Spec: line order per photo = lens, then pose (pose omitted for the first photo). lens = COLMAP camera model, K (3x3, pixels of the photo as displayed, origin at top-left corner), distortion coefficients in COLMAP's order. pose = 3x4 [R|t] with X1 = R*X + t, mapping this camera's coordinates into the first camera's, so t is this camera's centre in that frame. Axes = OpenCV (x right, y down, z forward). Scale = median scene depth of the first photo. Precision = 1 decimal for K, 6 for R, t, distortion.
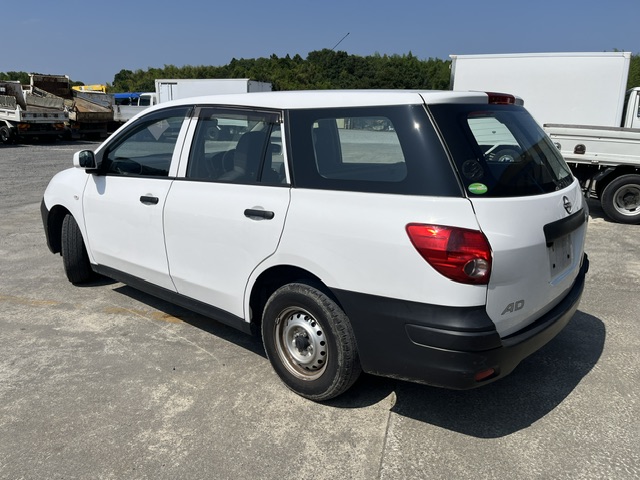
lens RADIAL K [[491.3, 0, 316.8], [0, 491.3, 241.3], [0, 0, 1]] dist [0.006800, -0.007648]
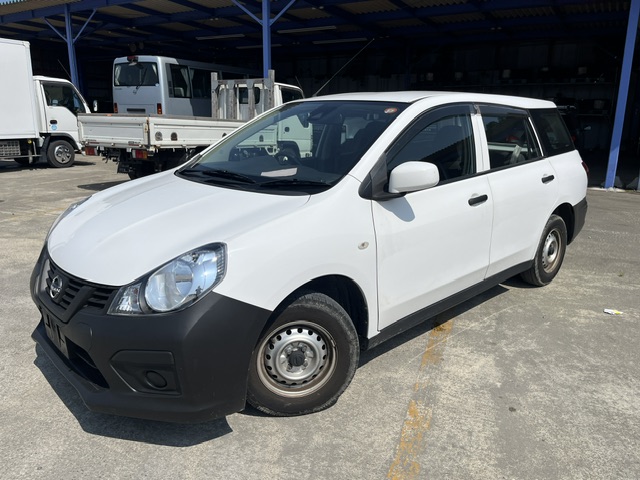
lens RADIAL K [[491.3, 0, 316.8], [0, 491.3, 241.3], [0, 0, 1]] dist [0.006800, -0.007648]
pose [[0.084404, -0.250650, 0.964391, -1.291944], [0.222655, 0.948117, 0.226933, -0.291473], [-0.971237, 0.195572, 0.135833, 1.165785]]
